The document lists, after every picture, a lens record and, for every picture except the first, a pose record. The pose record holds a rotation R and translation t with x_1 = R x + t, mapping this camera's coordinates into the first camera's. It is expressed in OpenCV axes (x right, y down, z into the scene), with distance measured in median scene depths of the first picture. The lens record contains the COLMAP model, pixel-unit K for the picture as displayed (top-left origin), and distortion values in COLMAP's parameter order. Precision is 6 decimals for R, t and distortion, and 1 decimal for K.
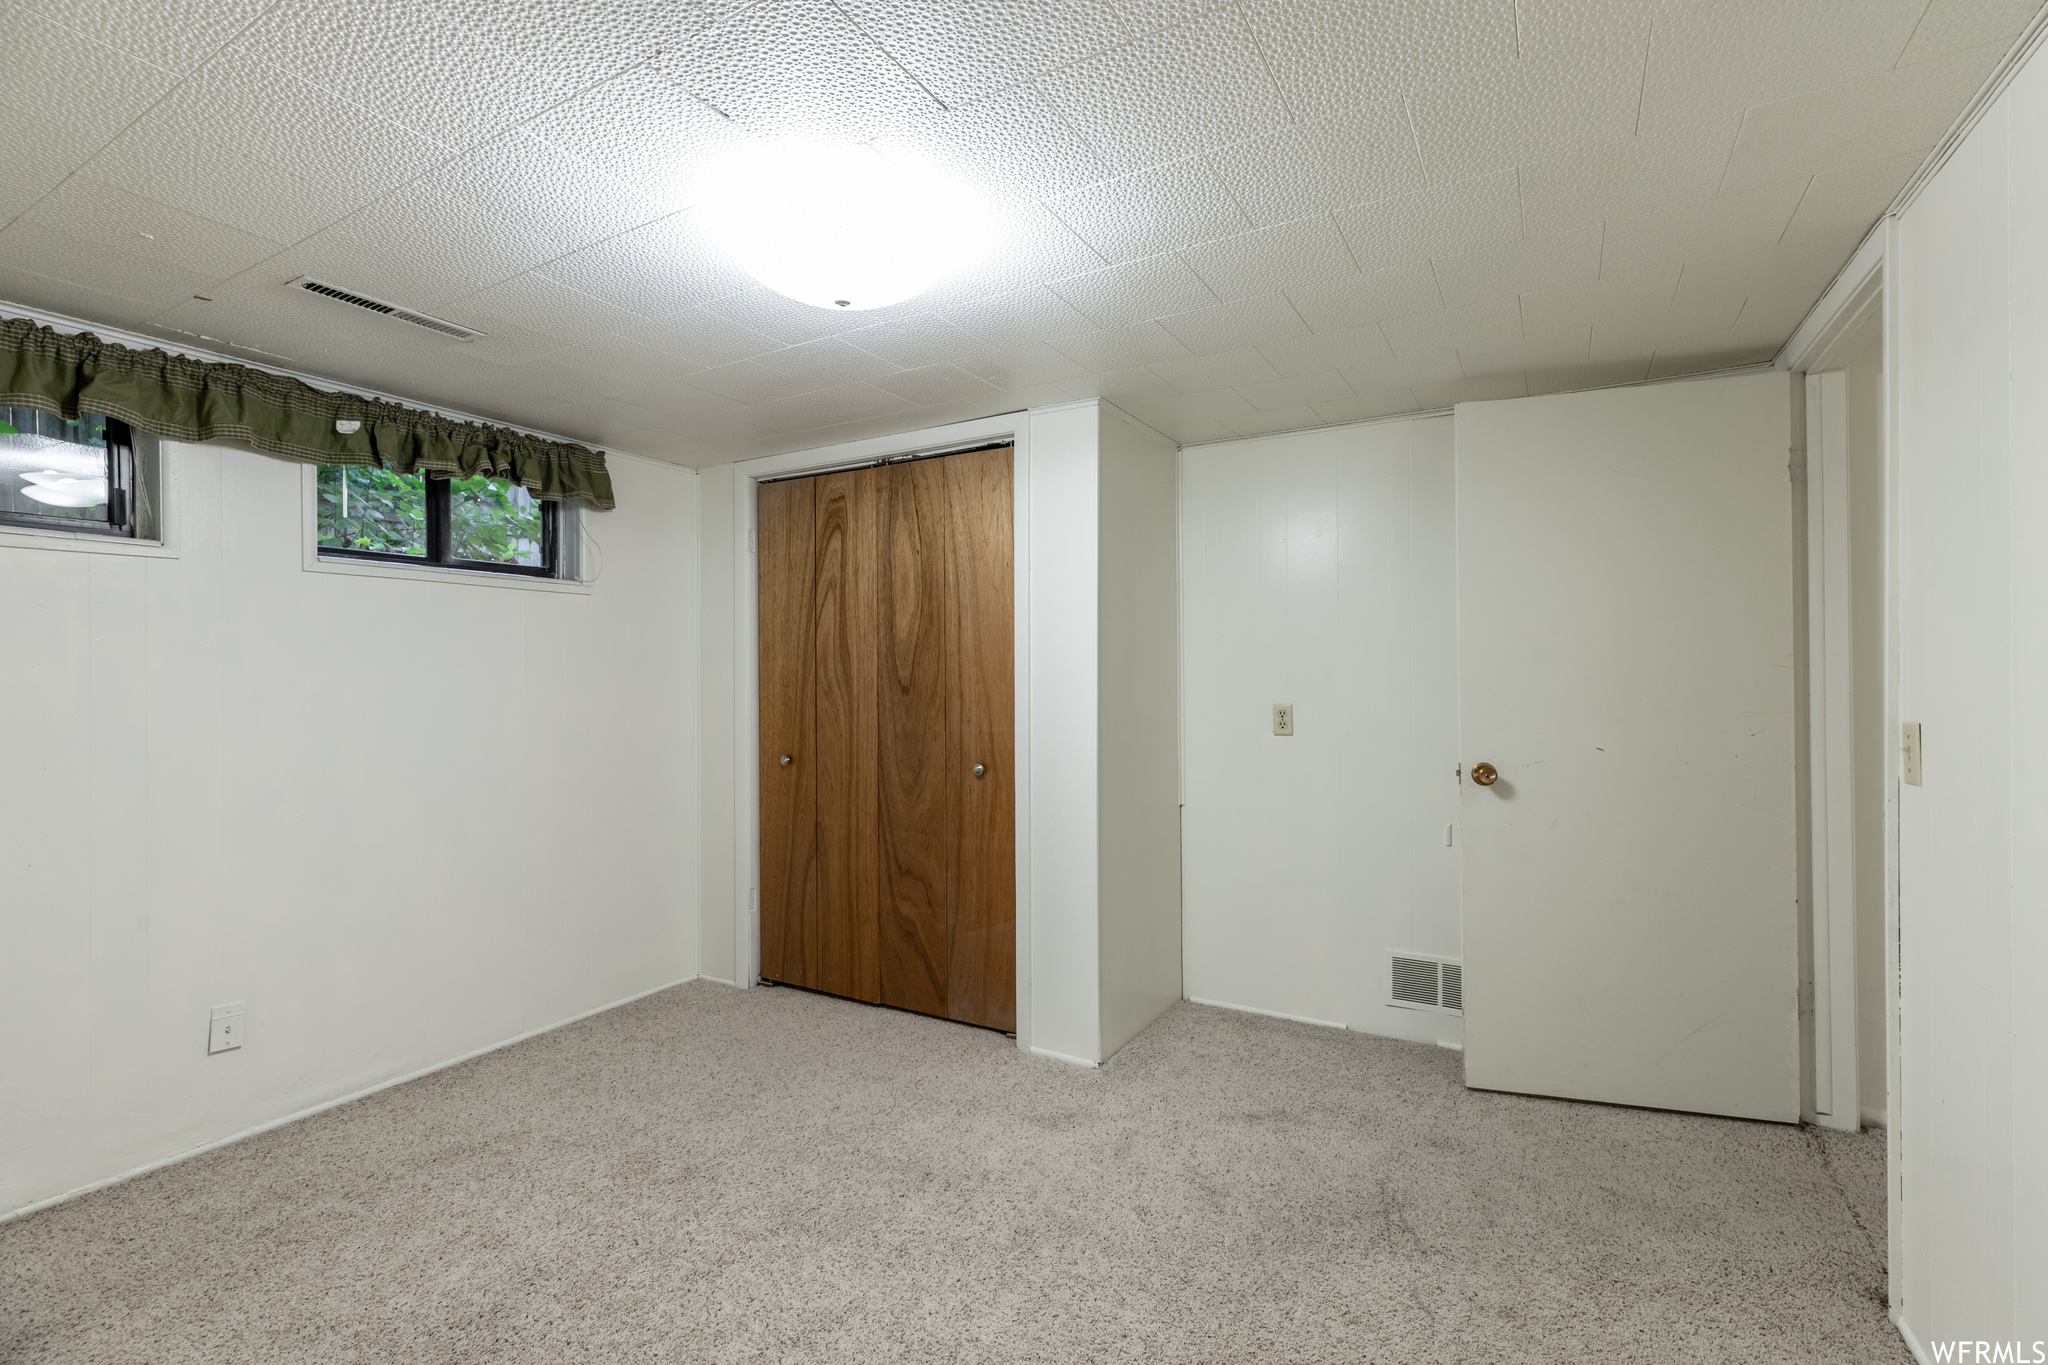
lens RADIAL K [[917.3, 0, 1024.0], [0, 917.3, 682.5], [0, 0, 1]] dist [-0.000018, -0.000436]
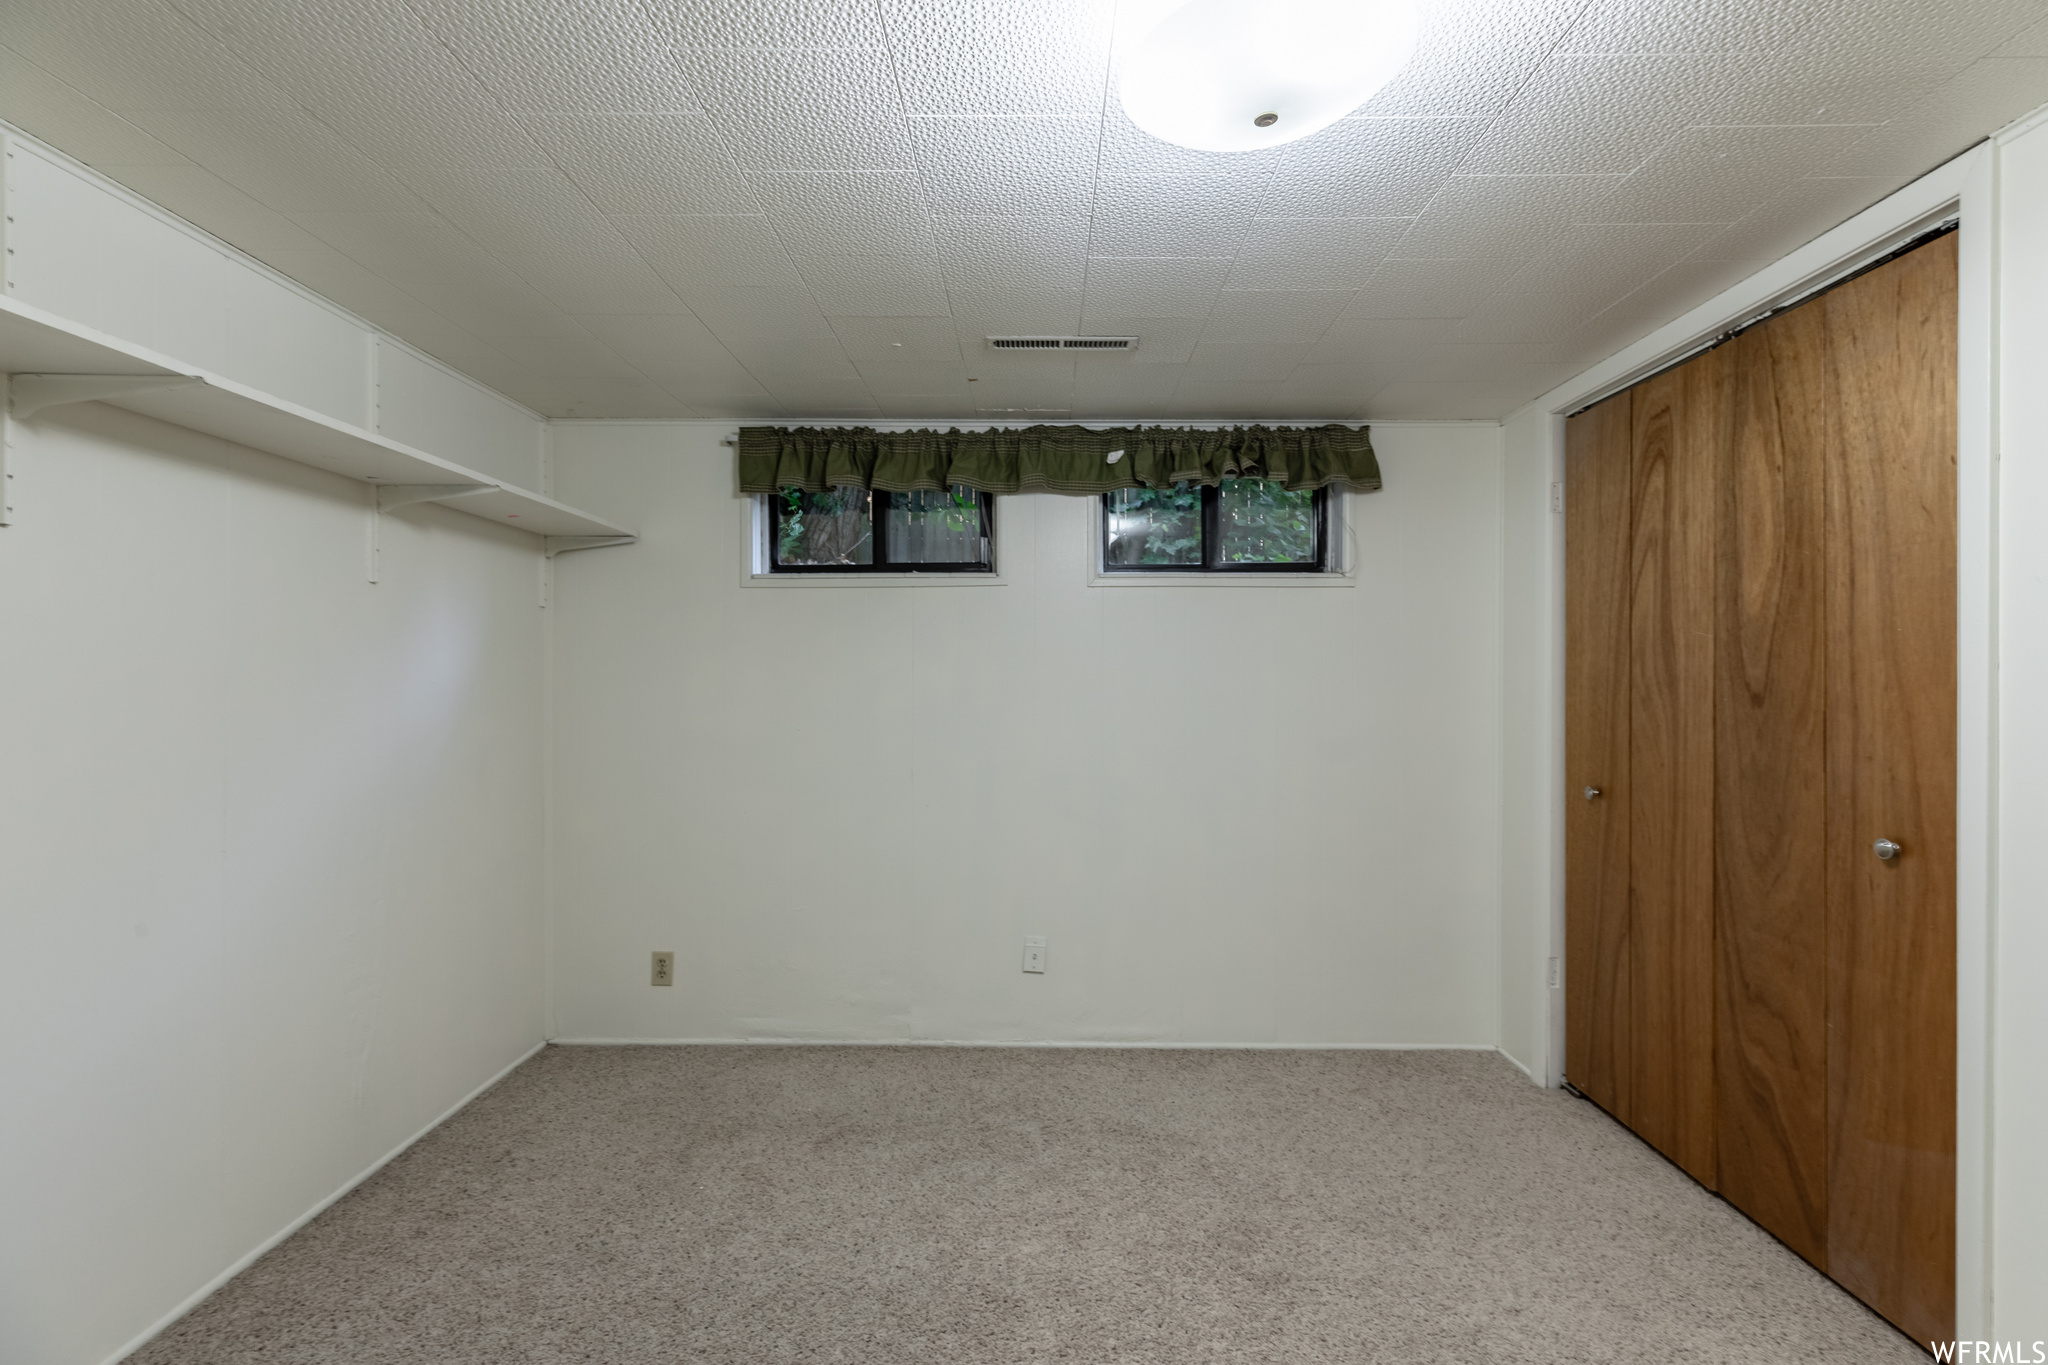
lens RADIAL K [[917.3, 0, 1024.0], [0, 917.3, 682.5], [0, 0, 1]] dist [-0.000018, -0.000436]
pose [[0.490159, 0.006788, -0.871607, 0.167810], [-0.008656, 0.999958, 0.002919, -0.000479], [0.871590, 0.006114, 0.490197, 0.282570]]
